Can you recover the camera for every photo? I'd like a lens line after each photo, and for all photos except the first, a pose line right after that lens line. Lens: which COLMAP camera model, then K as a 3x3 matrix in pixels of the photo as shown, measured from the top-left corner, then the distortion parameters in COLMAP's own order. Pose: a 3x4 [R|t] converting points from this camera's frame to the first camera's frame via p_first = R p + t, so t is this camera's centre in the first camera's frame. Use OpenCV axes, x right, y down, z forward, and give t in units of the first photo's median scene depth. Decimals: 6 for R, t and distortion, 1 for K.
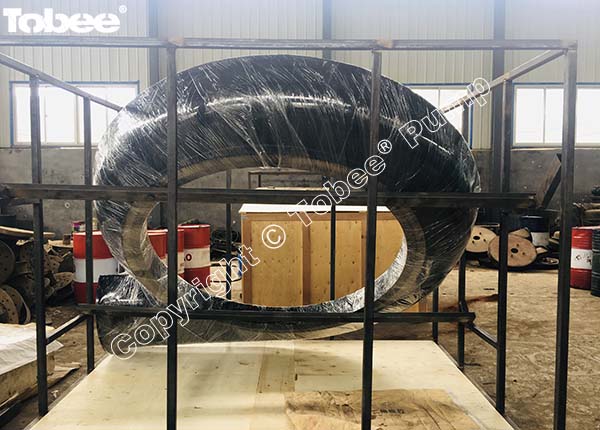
lens RADIAL K [[514.0, 0, 300.0], [0, 514.0, 215.0], [0, 0, 1]] dist [0.079772, 0.002366]
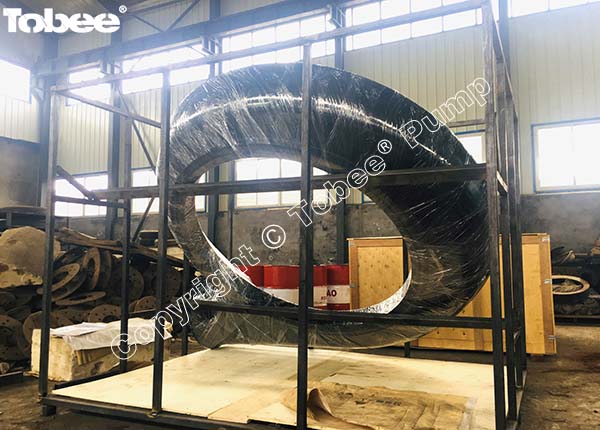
lens RADIAL K [[514.0, 0, 300.0], [0, 514.0, 215.0], [0, 0, 1]] dist [0.079772, 0.002366]
pose [[0.898590, -0.044785, -0.436498, 0.481809], [-0.014924, 0.991083, -0.132408, 0.160612], [0.438536, 0.125494, 0.889909, 0.006378]]
